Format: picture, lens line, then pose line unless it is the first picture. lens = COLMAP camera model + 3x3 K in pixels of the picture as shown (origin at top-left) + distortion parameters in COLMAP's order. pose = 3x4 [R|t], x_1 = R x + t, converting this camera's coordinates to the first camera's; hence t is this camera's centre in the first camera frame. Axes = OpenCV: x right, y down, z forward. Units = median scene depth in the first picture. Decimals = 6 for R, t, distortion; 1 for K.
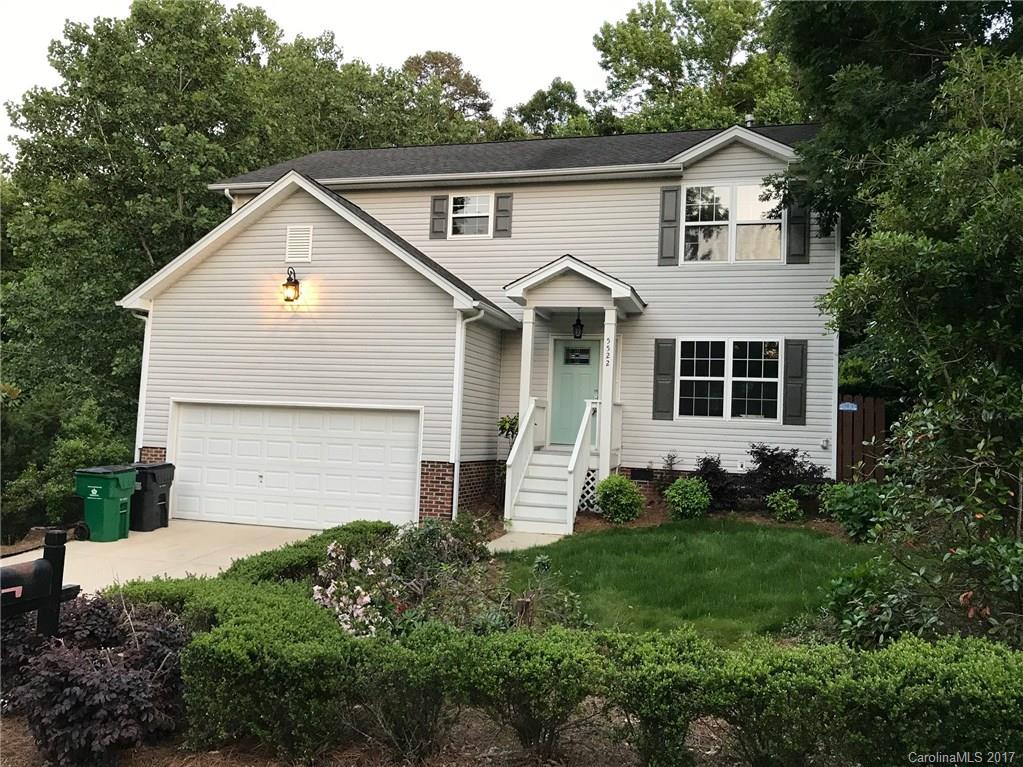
lens RADIAL K [[836.2, 0, 511.5], [0, 836.2, 383.5], [0, 0, 1]] dist [0.023598, -0.002569]
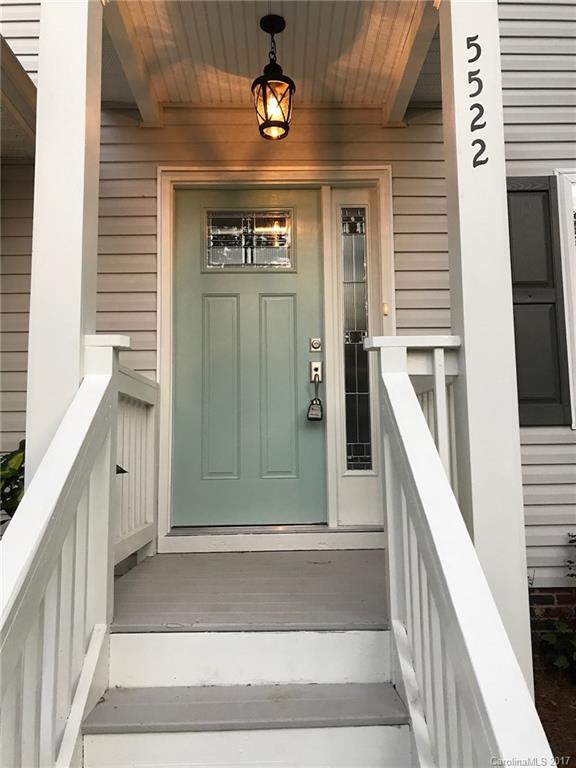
lens RADIAL K [[627.8, 0, 290.6], [0, 627.8, 369.5], [0, 0, 1]] dist [0.023598, -0.002569]
pose [[0.956298, -0.018592, 0.291801, 0.023640], [0.038123, 0.997386, -0.061390, 0.033504], [-0.289897, 0.069832, 0.954507, 0.810363]]
